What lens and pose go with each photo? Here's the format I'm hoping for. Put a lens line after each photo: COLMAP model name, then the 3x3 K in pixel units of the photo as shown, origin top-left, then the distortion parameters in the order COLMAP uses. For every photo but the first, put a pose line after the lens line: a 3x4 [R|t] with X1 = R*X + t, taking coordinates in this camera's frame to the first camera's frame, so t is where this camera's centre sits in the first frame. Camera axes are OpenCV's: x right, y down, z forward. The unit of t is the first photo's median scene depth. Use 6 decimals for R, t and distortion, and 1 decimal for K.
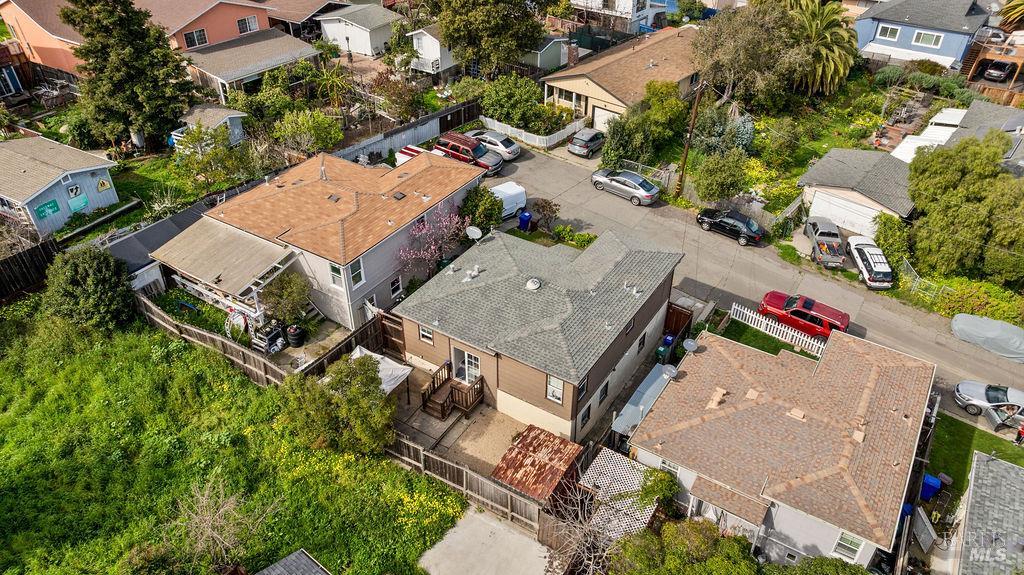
lens RADIAL K [[734.4, 0, 512.6], [0, 734.4, 284.8], [0, 0, 1]] dist [-0.028016, 0.005836]
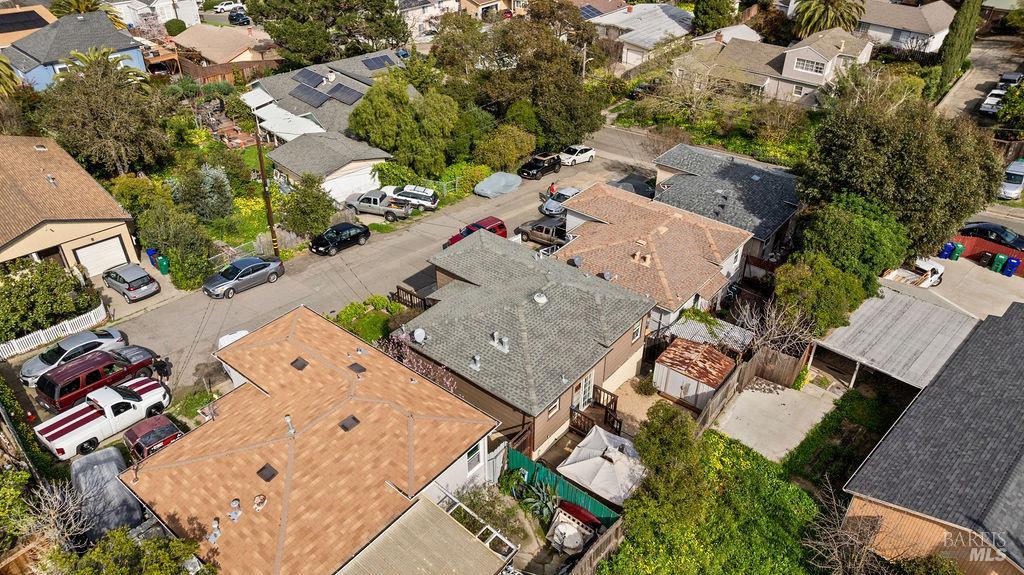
lens RADIAL K [[734.4, 0, 513.6], [0, 734.4, 288.7], [0, 0, 1]] dist [-0.028016, 0.005836]
pose [[0.112927, -0.557359, 0.822556, -0.898515], [0.575345, 0.711622, 0.403203, -0.491146], [-0.810077, 0.427721, 0.401036, 0.681372]]
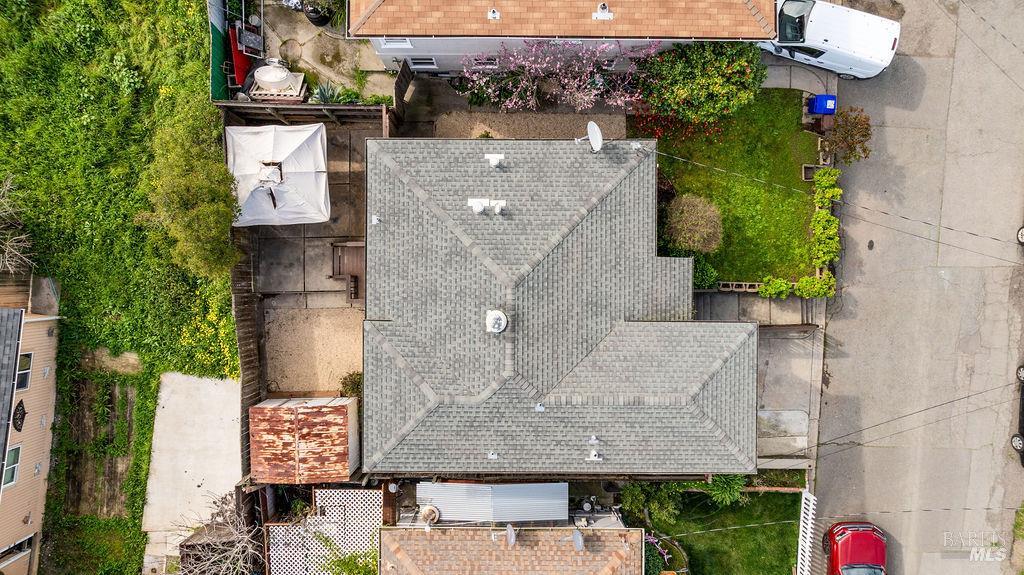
lens RADIAL K [[734.4, 0, 510.5], [0, 734.4, 288.1], [0, 0, 1]] dist [-0.028016, 0.005836]
pose [[0.535168, 0.844716, 0.007116, 0.007799], [-0.492427, 0.305109, 0.815122, -0.565113], [0.686376, -0.439731, 0.579245, 0.741046]]
